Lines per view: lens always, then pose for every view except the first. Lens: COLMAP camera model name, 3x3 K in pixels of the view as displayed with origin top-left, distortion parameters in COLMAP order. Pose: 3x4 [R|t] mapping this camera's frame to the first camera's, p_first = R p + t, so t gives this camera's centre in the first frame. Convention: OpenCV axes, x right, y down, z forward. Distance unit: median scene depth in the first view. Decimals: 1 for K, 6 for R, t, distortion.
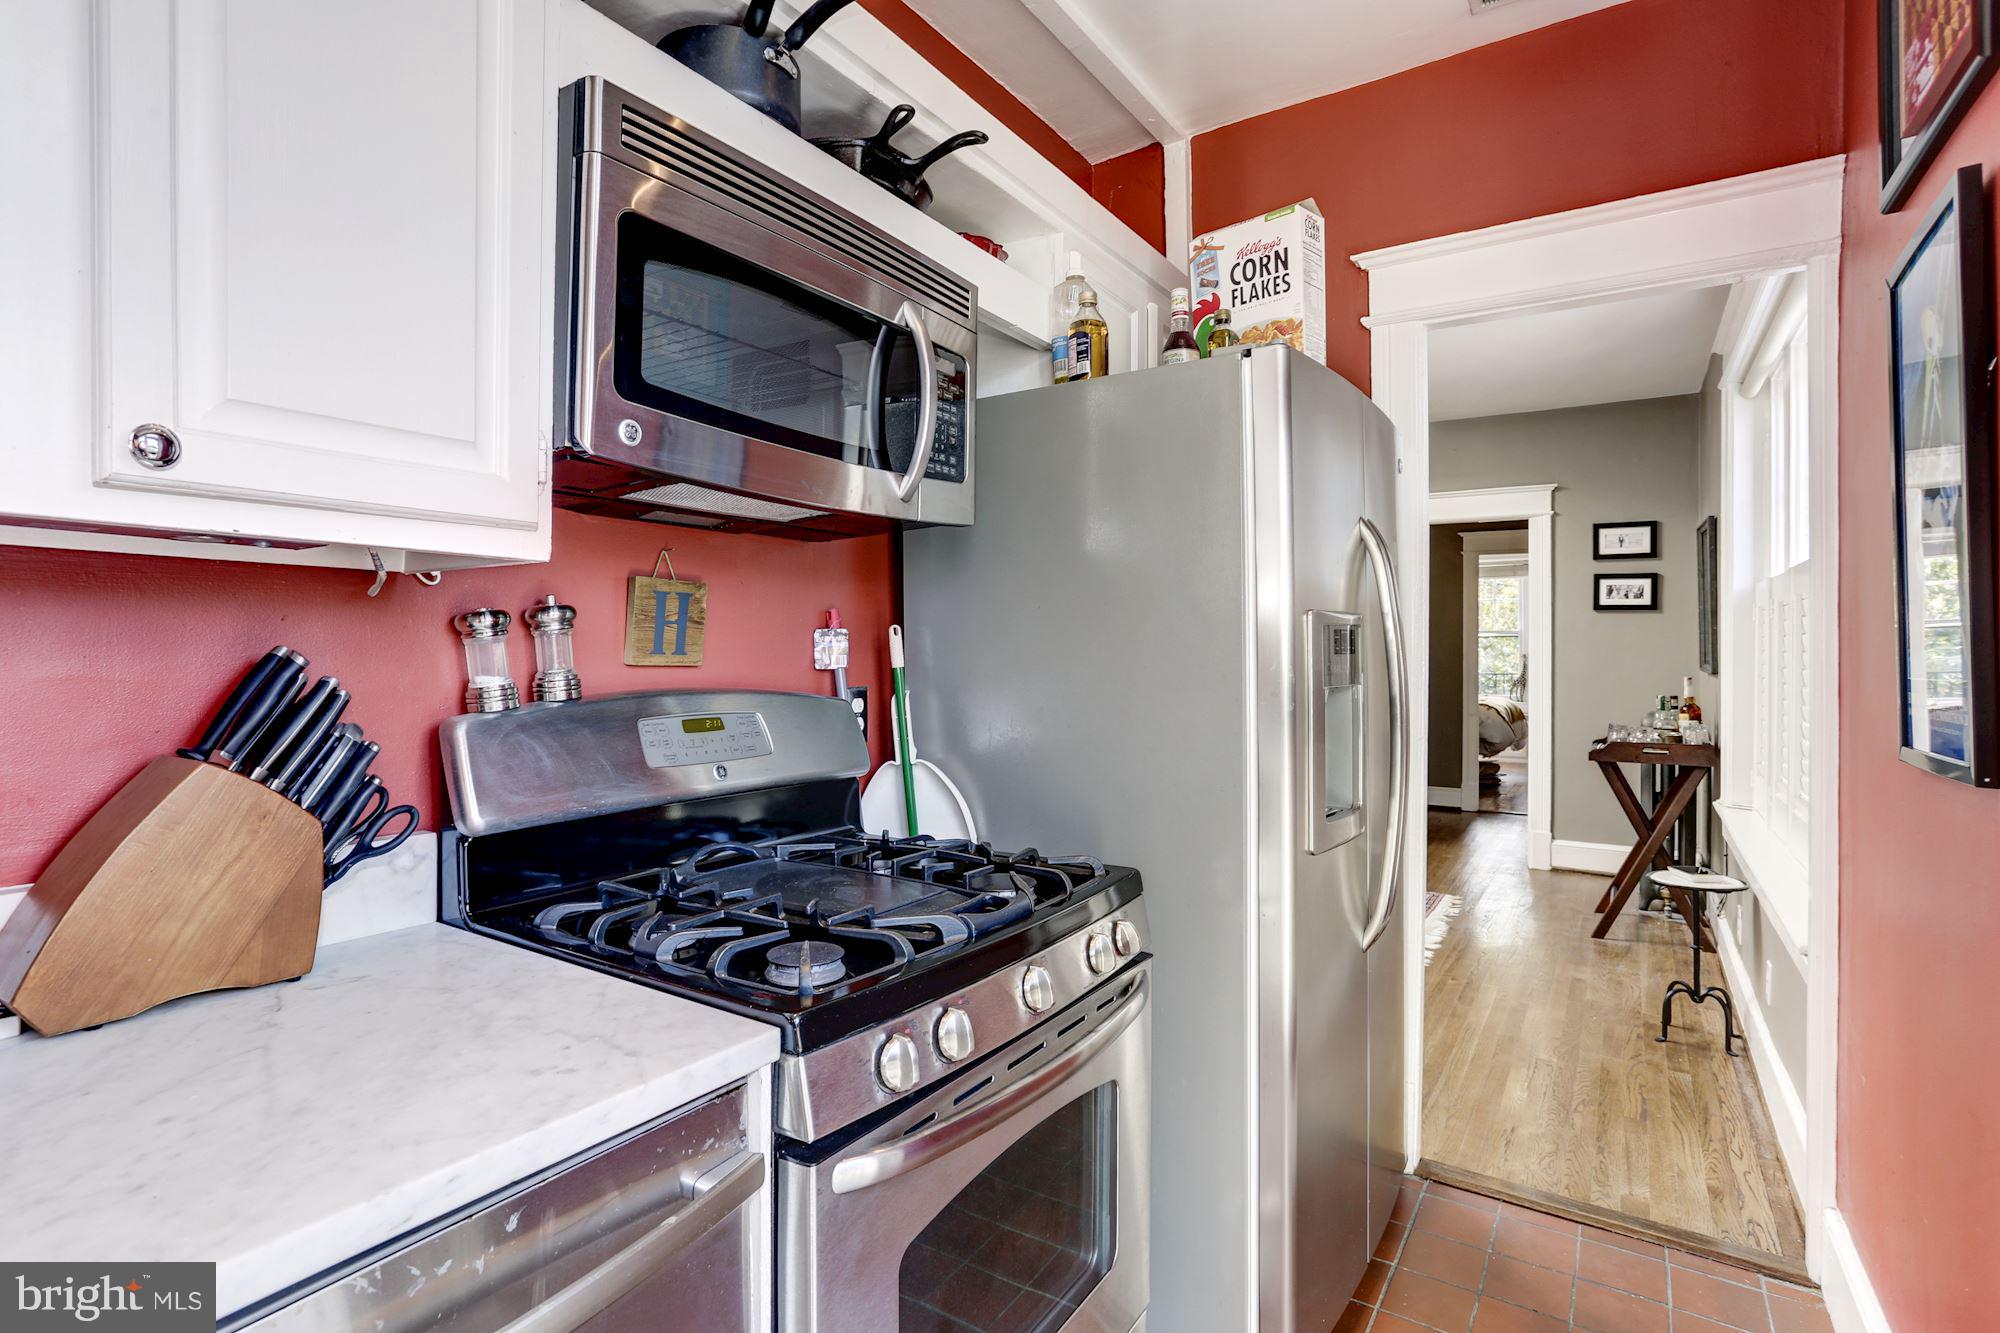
lens RADIAL K [[972.6, 0, 998.4], [0, 972.6, 659.7], [0, 0, 1]] dist [-0.028353, 0.005311]
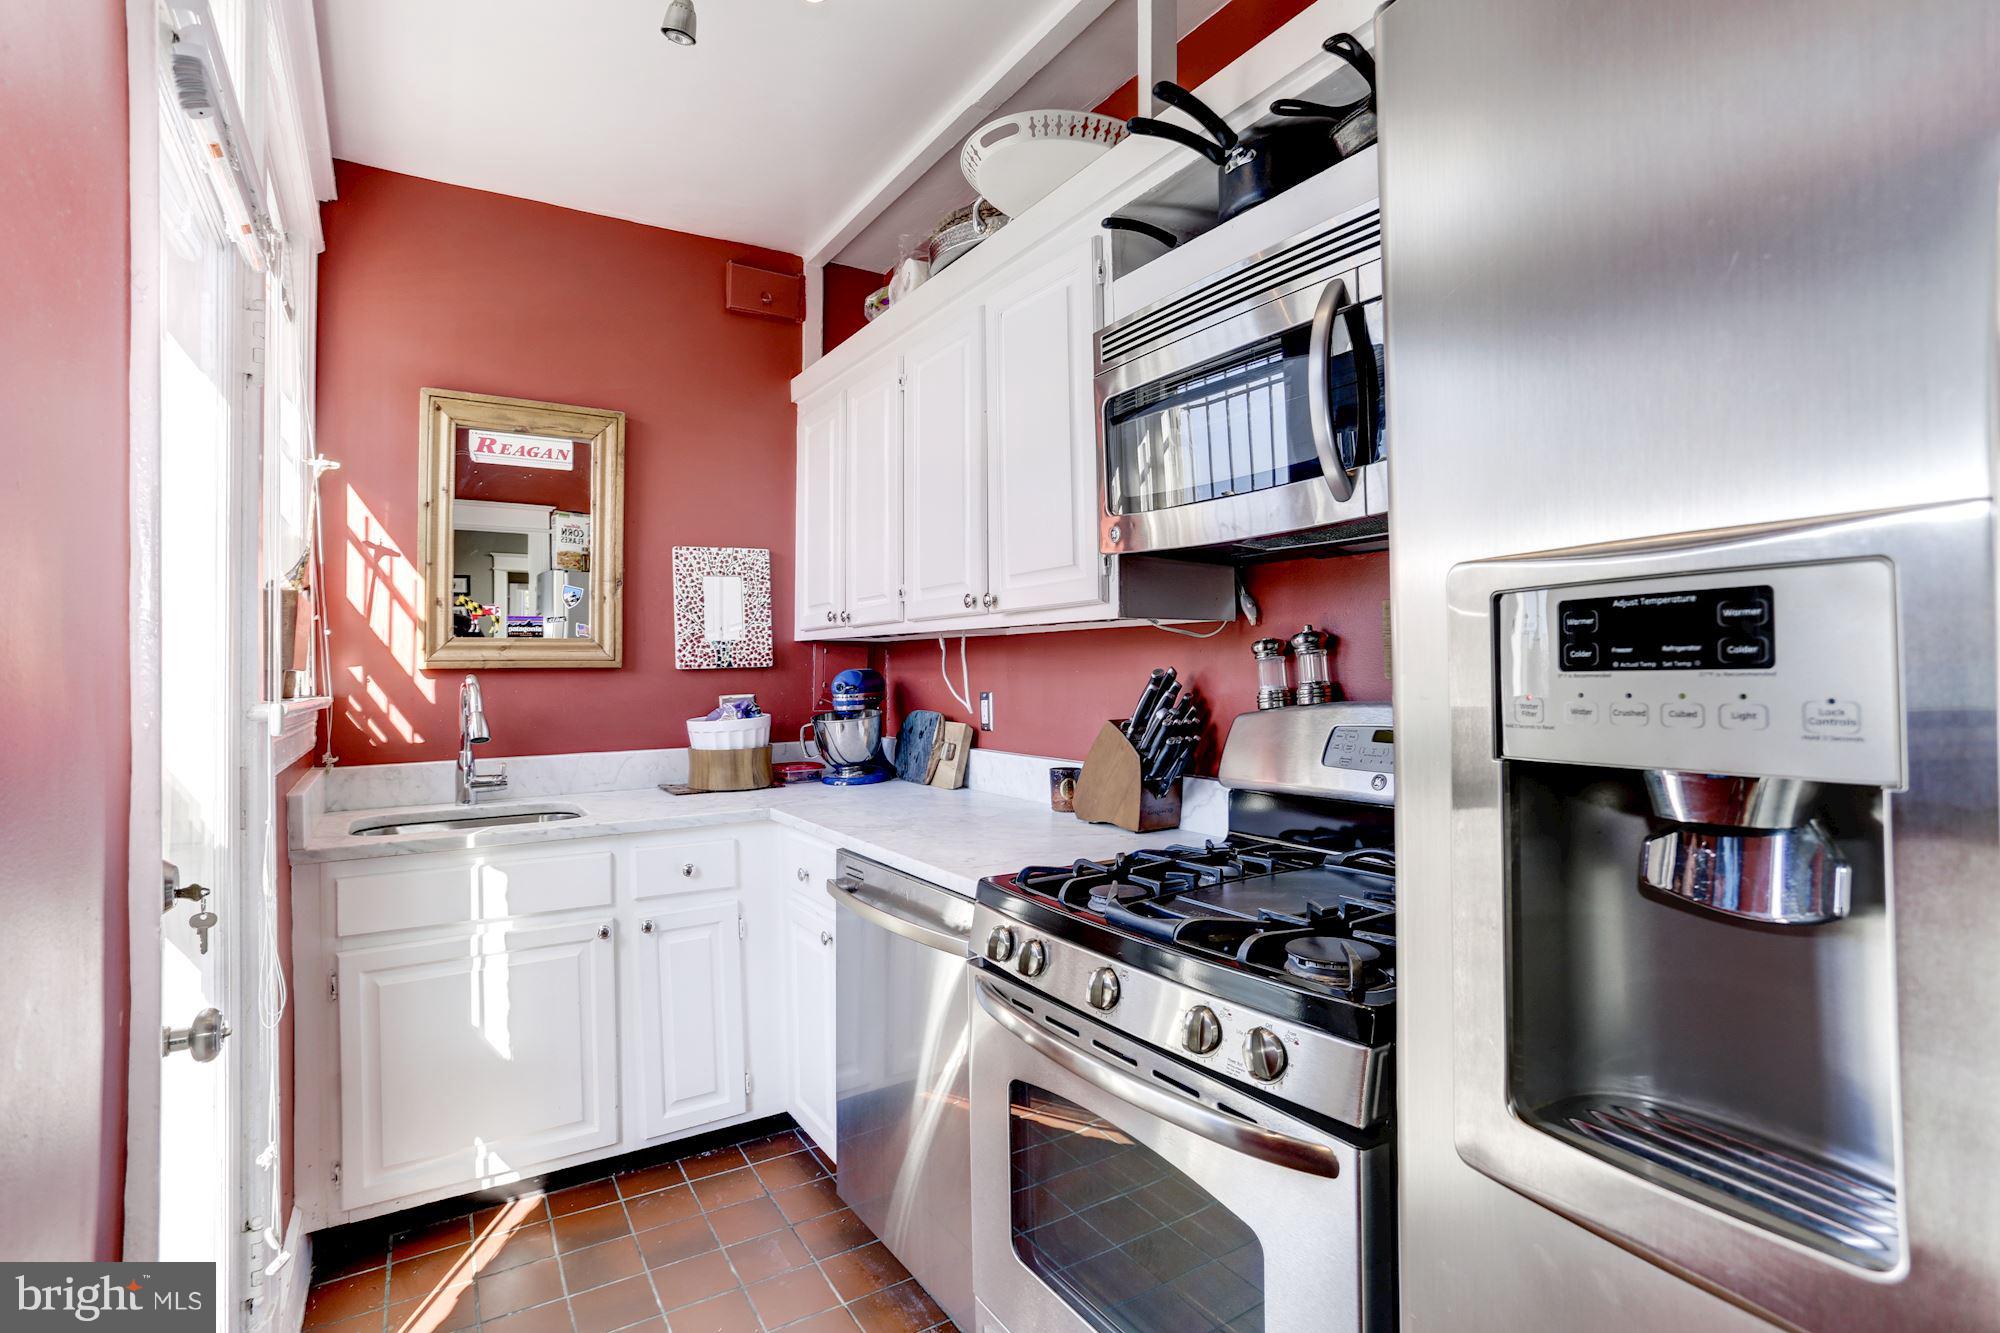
lens RADIAL K [[972.6, 0, 1001.5], [0, 972.6, 660.2], [0, 0, 1]] dist [-0.028353, 0.005311]
pose [[-0.418401, -0.006385, -0.908240, 1.083379], [0.002315, 0.999965, -0.008096, -0.009340], [0.908259, -0.005490, -0.418371, 1.389721]]
